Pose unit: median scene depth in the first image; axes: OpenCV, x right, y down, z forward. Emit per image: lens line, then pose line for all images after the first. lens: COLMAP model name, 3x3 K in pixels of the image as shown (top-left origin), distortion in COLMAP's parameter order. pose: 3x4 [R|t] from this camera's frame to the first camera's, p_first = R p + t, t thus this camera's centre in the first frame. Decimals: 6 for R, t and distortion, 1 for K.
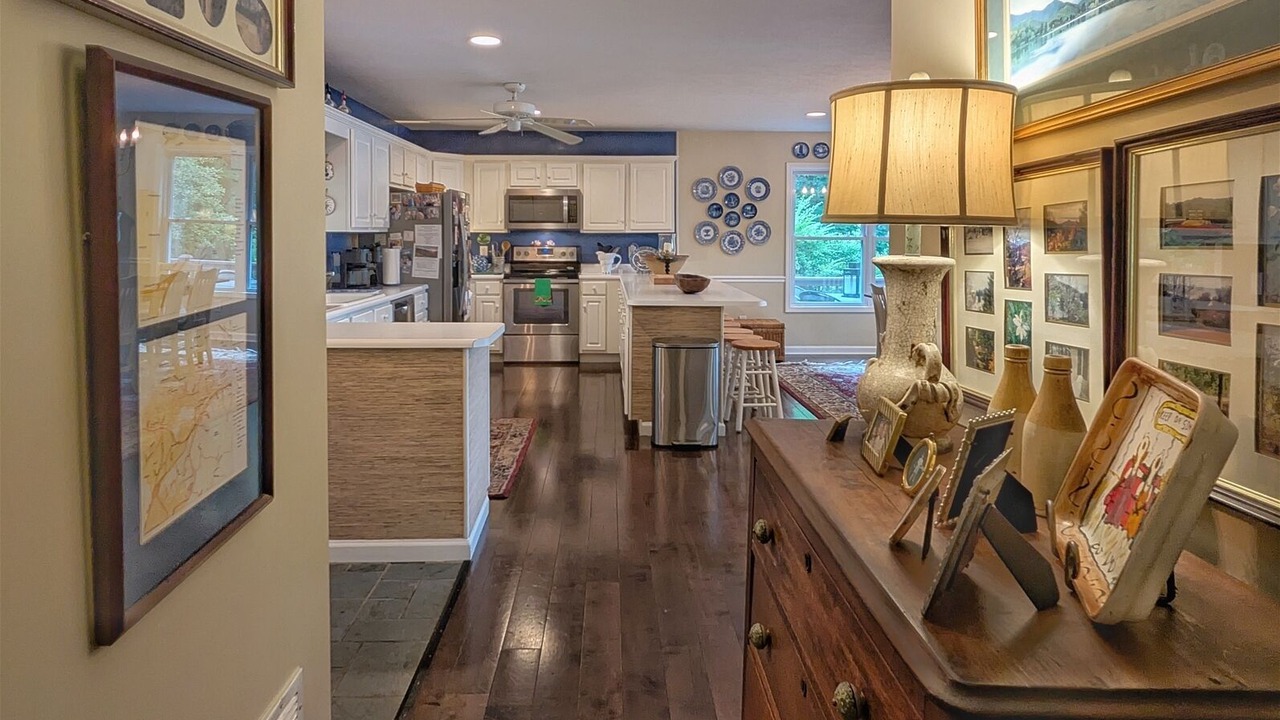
lens RADIAL K [[781.7, 0, 637.8], [0, 781.7, 327.6], [0, 0, 1]] dist [-0.024689, -0.000087]
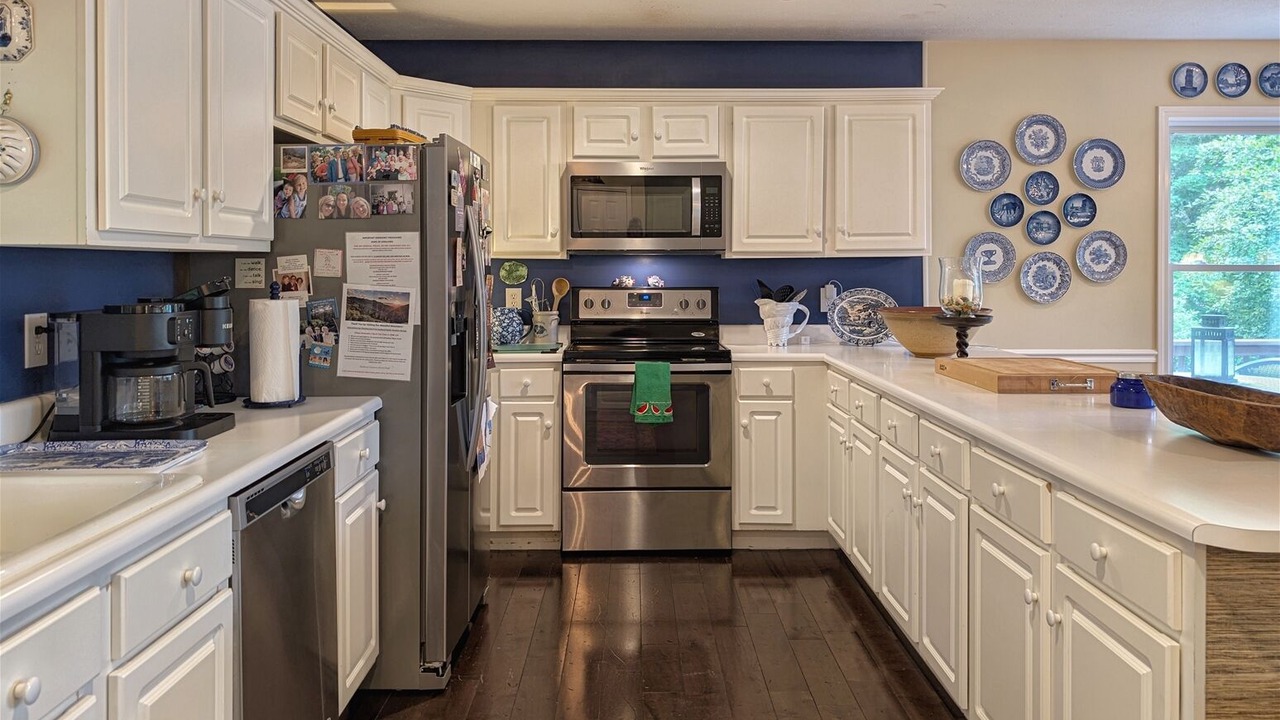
lens RADIAL K [[934.6, 0, 638.3], [0, 934.6, 352.4], [0, 0, 1]] dist [0.001034, -0.003819]
pose [[0.999683, -0.003069, -0.024974, -0.112206], [0.002317, 0.999544, -0.030109, -0.050419], [0.025055, 0.030042, 0.999235, 0.458894]]
